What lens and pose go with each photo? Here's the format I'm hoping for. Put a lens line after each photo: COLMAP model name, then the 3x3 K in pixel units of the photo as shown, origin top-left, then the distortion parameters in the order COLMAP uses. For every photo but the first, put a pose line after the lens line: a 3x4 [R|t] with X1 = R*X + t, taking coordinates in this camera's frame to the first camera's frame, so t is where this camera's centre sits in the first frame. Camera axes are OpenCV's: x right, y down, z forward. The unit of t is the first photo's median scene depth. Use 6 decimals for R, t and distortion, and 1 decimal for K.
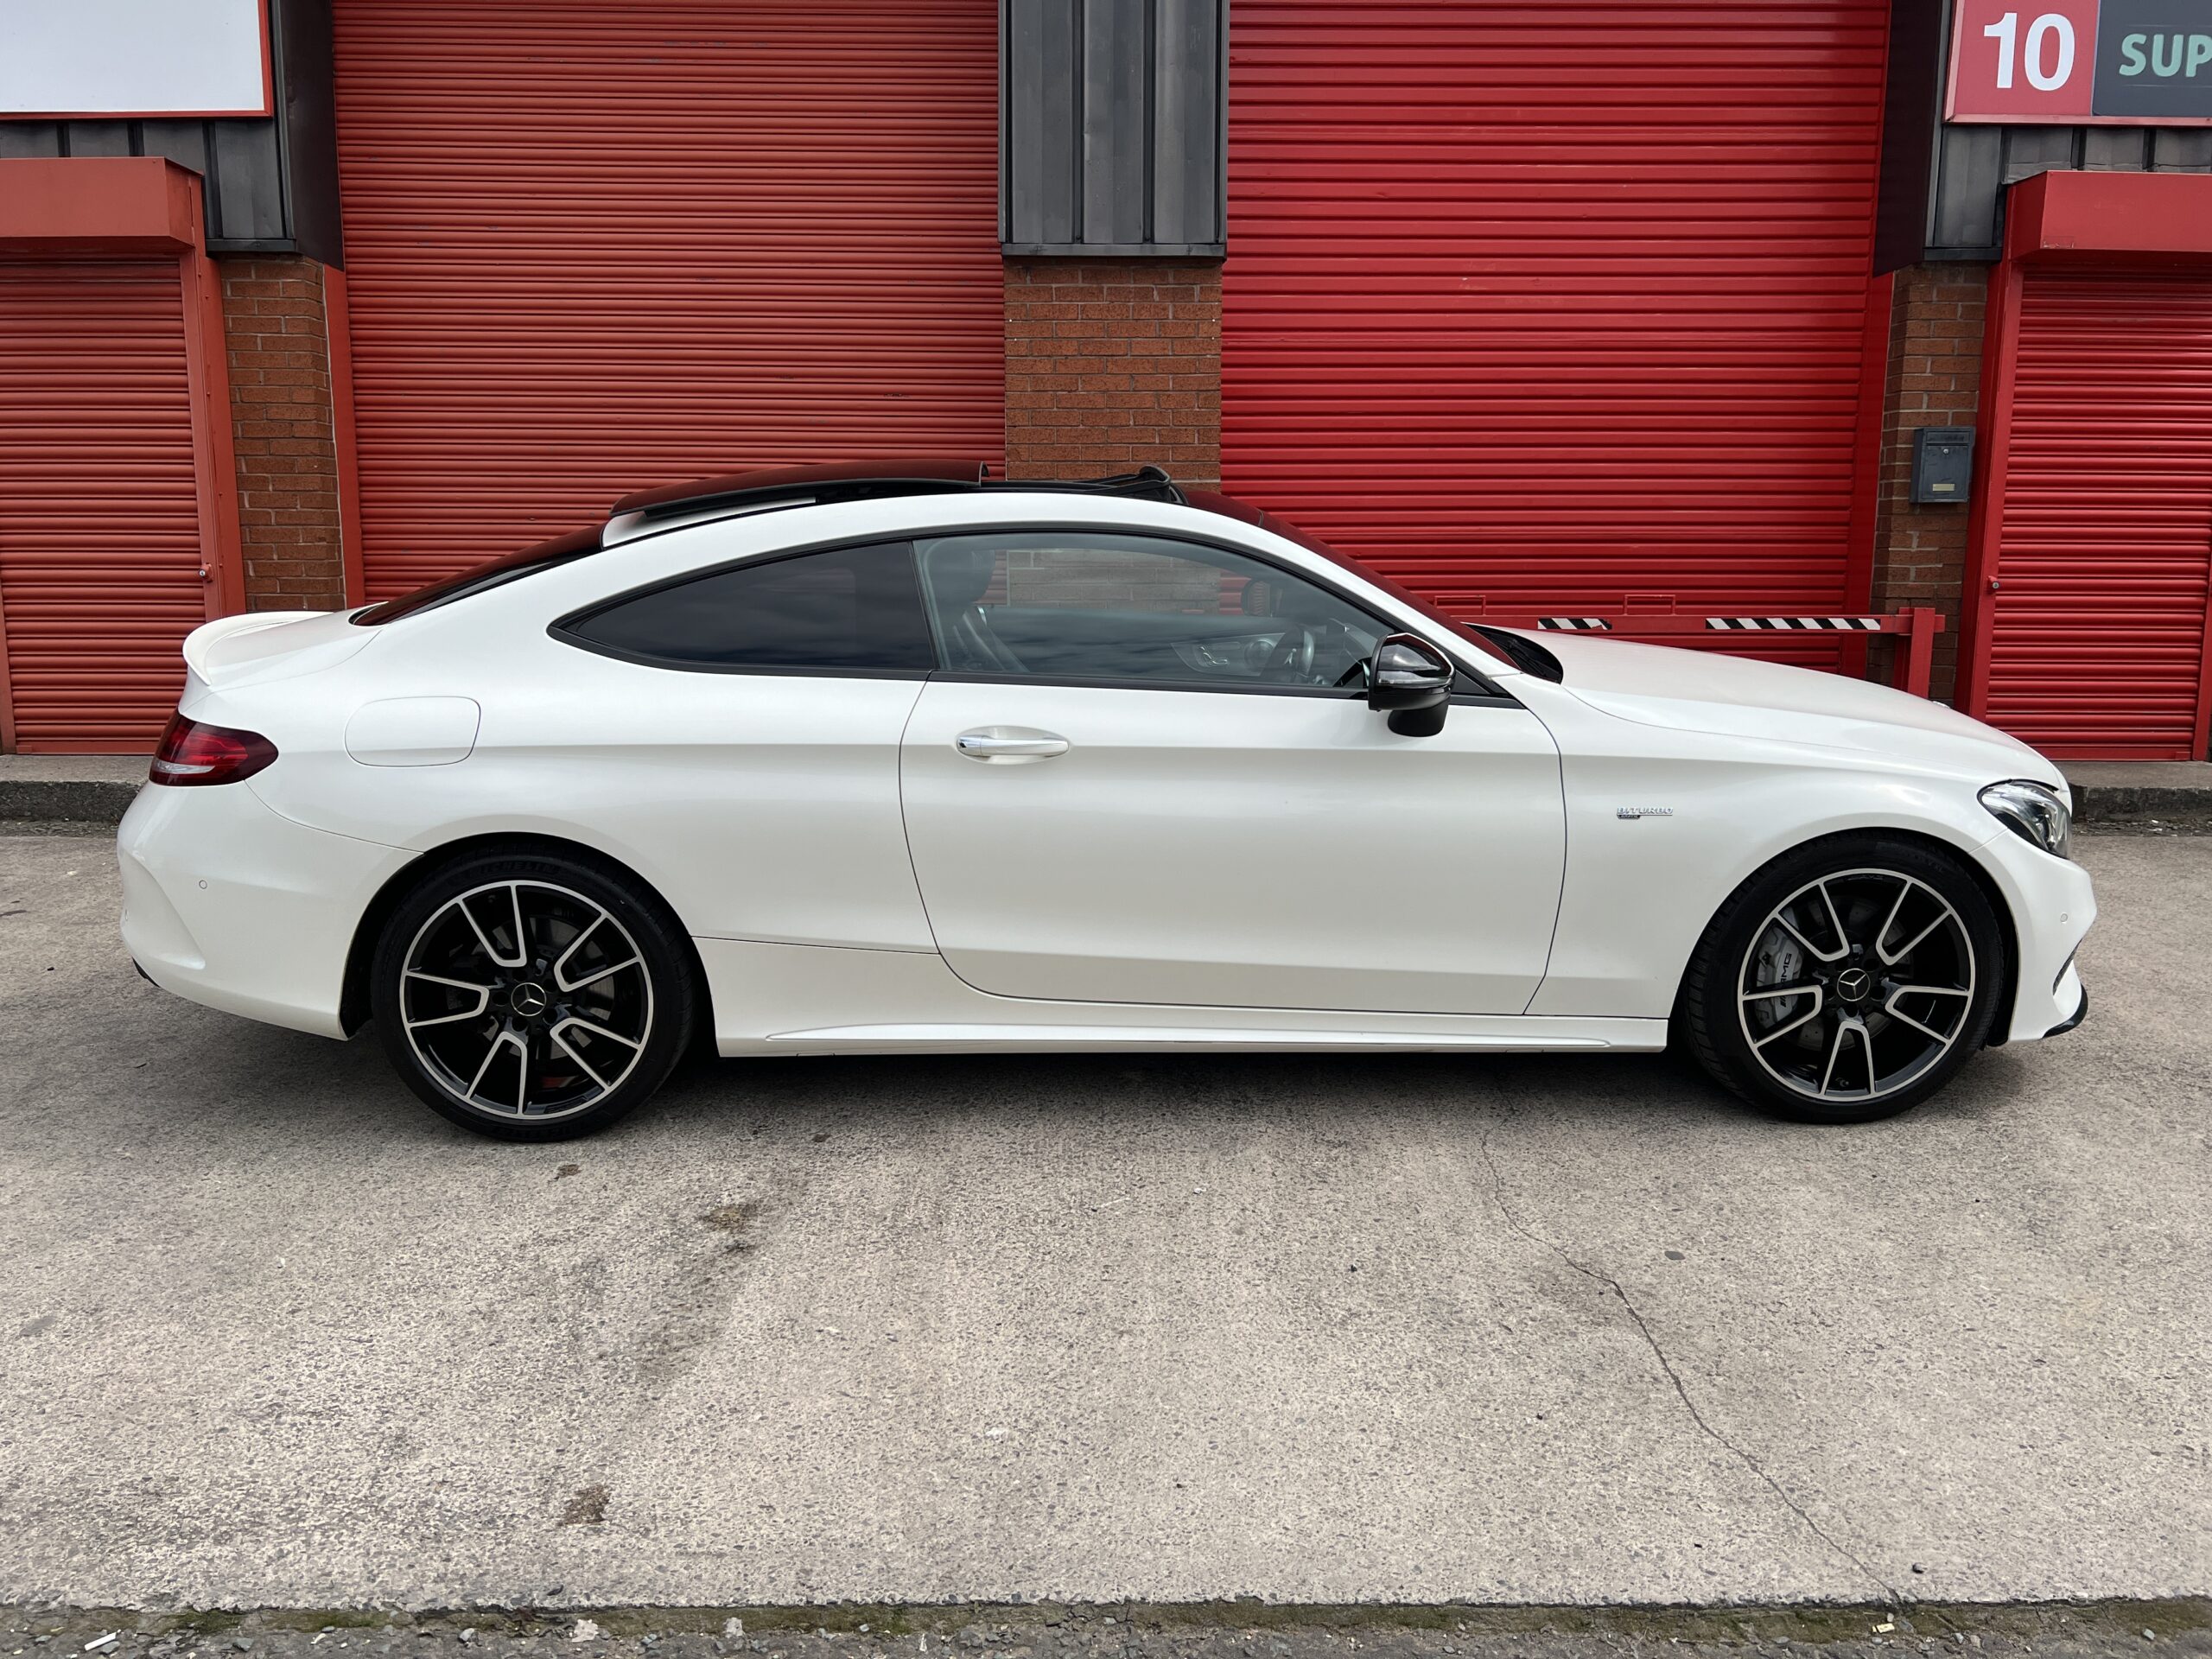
lens RADIAL K [[1683.3, 0, 1098.8], [0, 1683.3, 827.3], [0, 0, 1]] dist [0.041851, -0.053303]
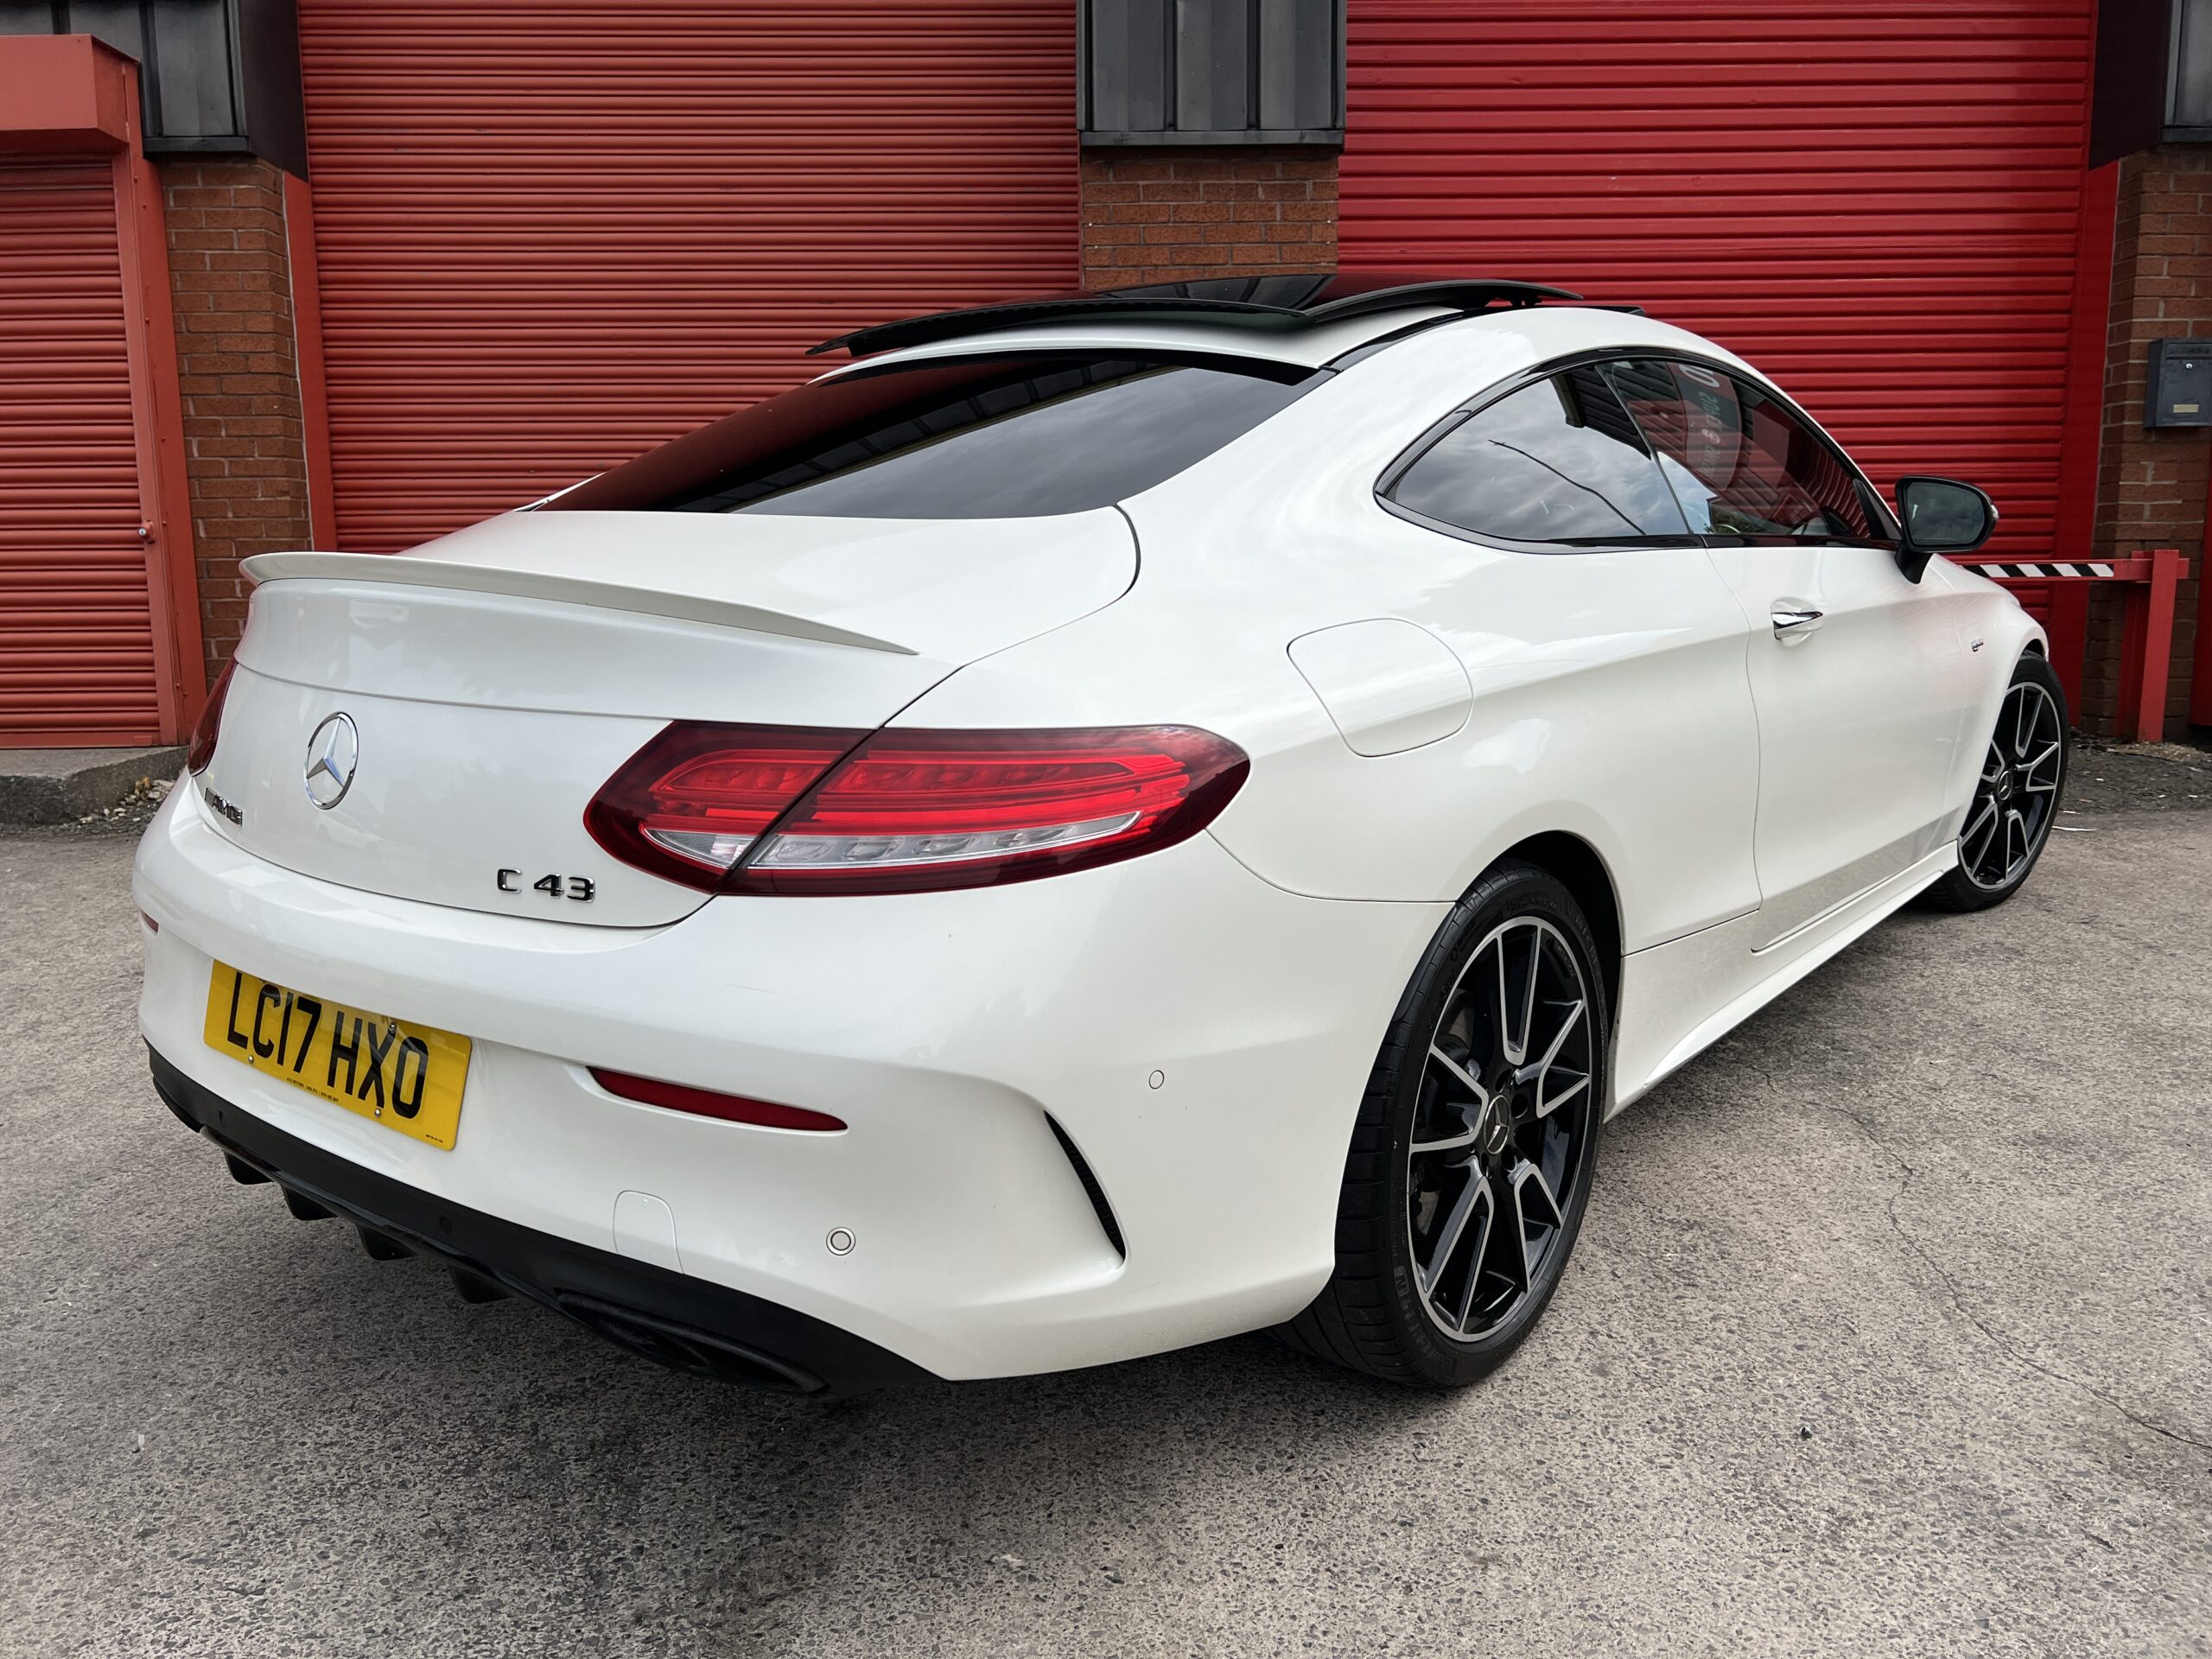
lens RADIAL K [[1683.3, 0, 1113.7], [0, 1683.3, 846.7], [0, 0, 1]] dist [0.041851, -0.053303]
pose [[0.999919, -0.012567, 0.002198, -0.048660], [0.012572, 0.999918, -0.002356, 0.016043], [-0.002169, 0.002383, 0.999995, 0.156668]]
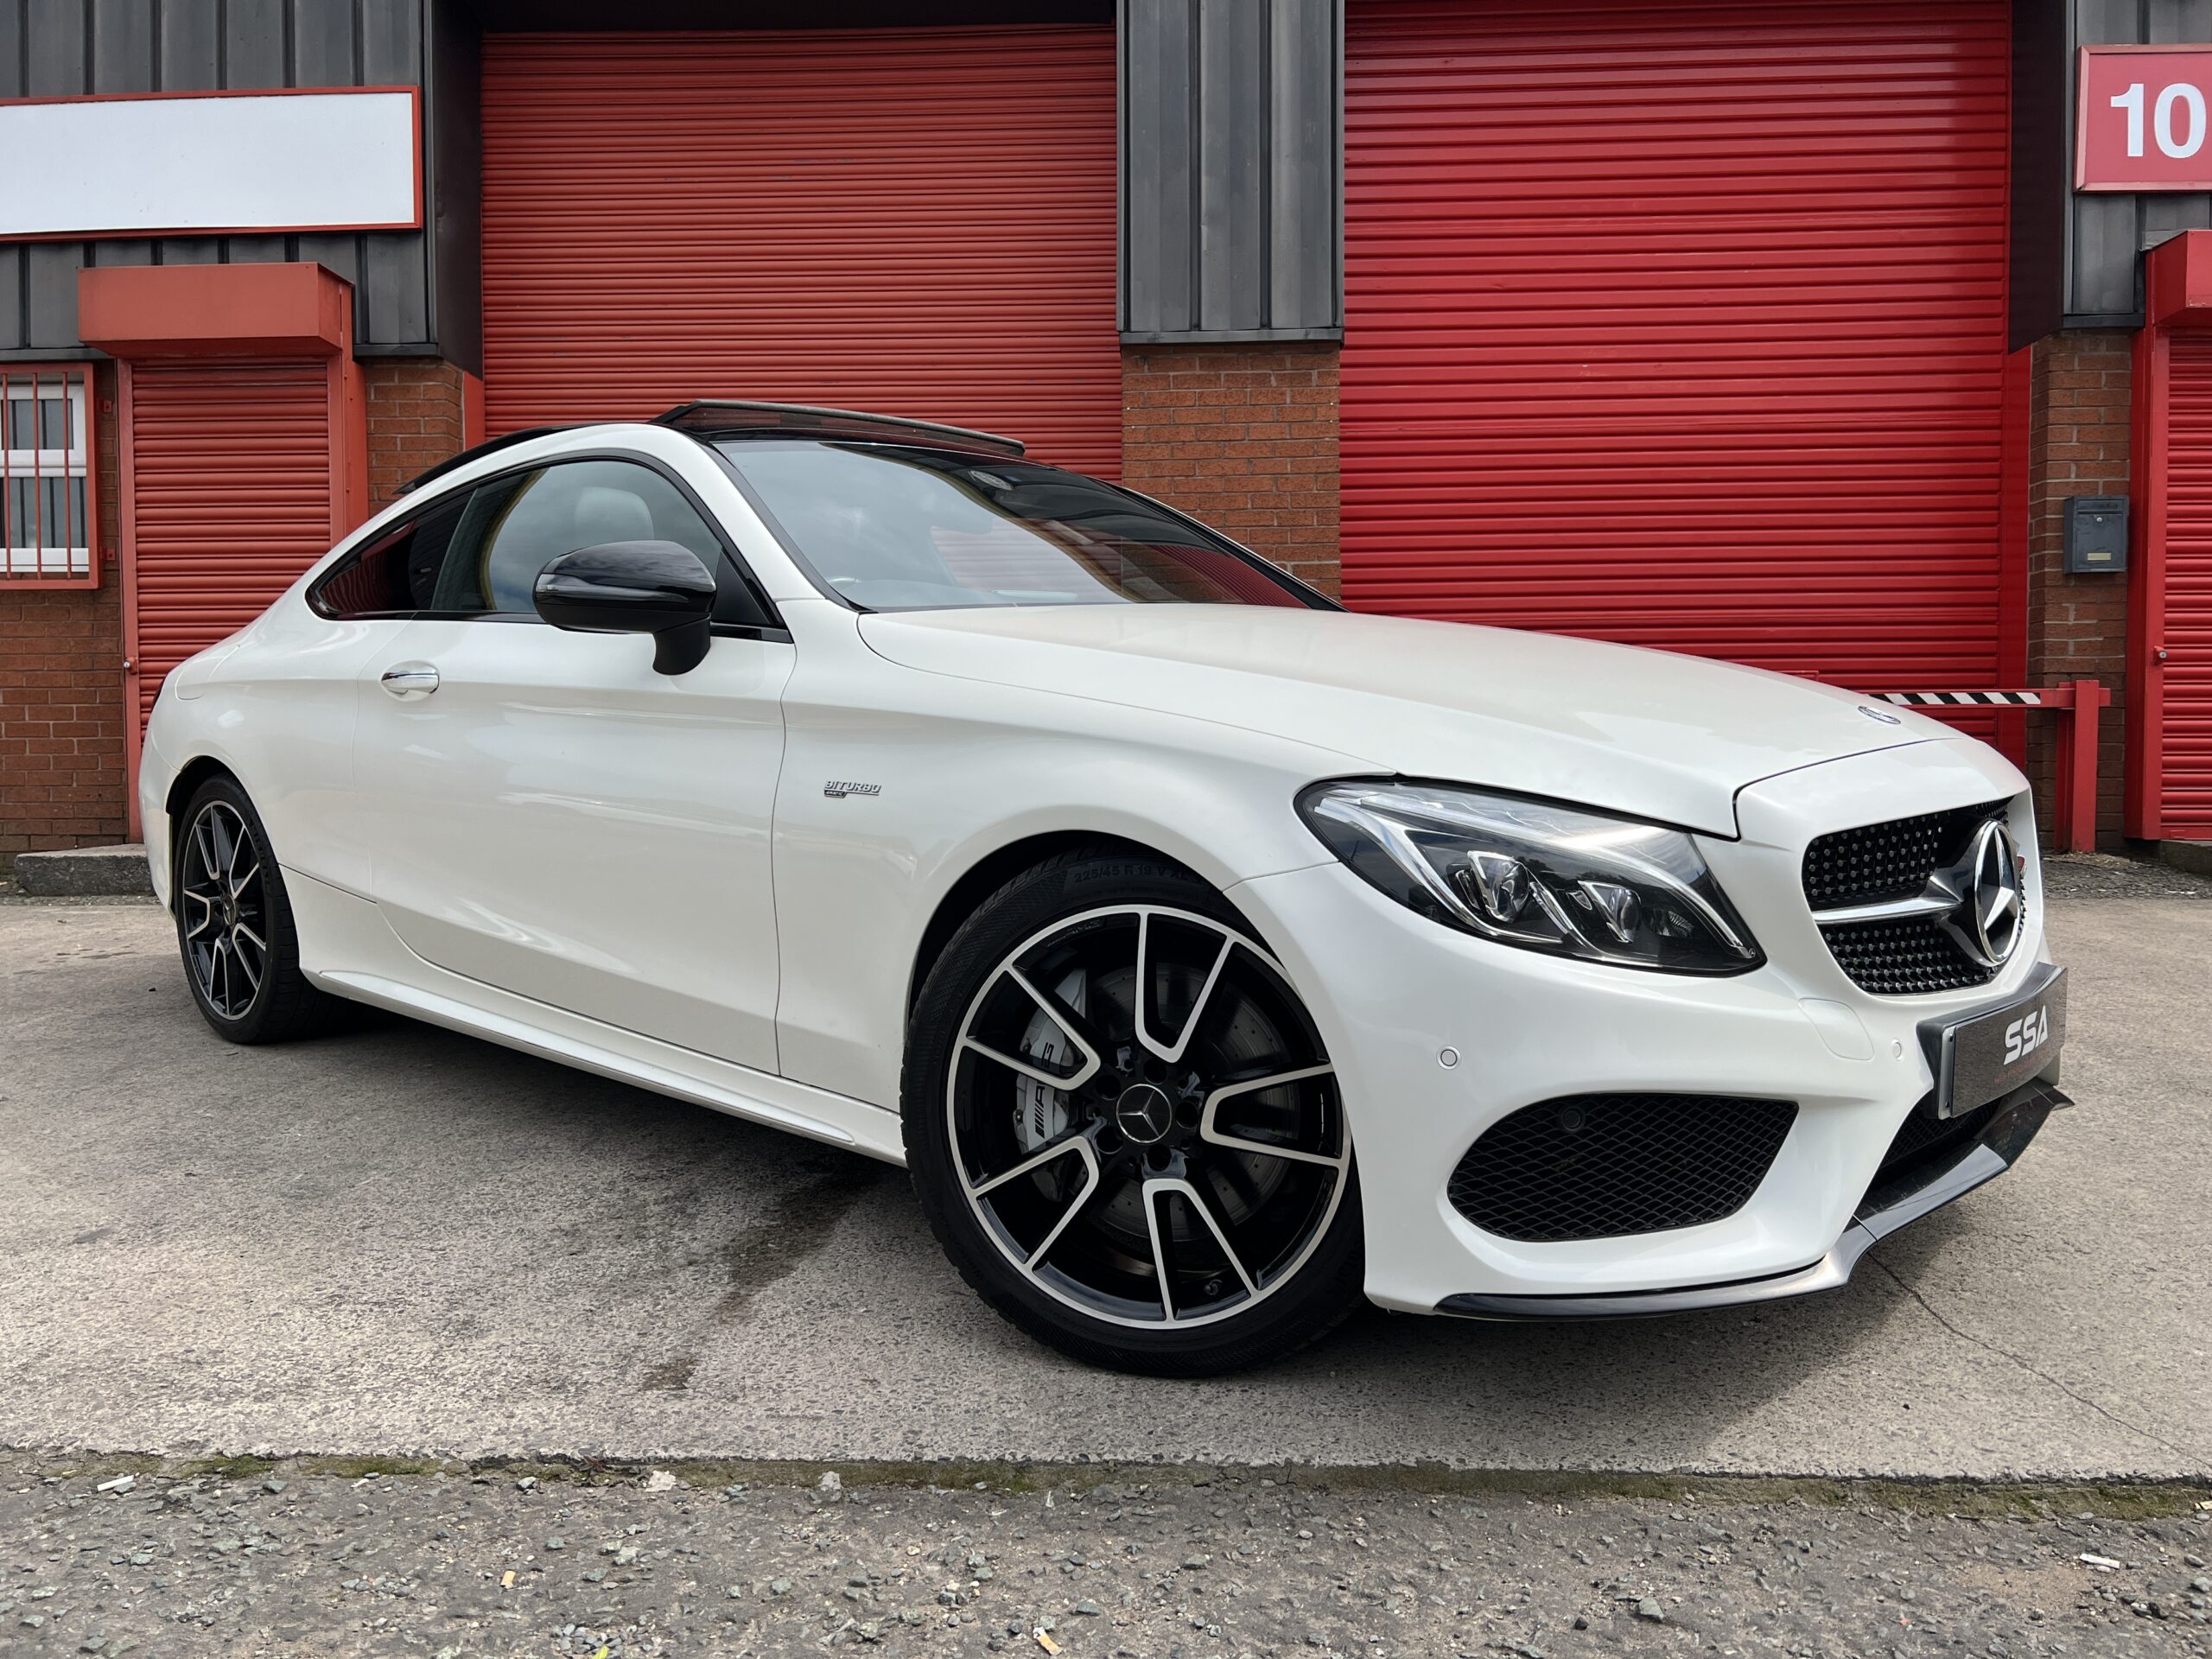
lens RADIAL K [[1683.3, 0, 1113.2], [0, 1683.3, 842.9], [0, 0, 1]] dist [0.041851, -0.053303]
pose [[0.998410, -0.005447, -0.056097, -0.006732], [-0.001124, 0.993196, -0.116447, 0.077432], [0.056350, 0.116325, 0.991611, 0.036172]]
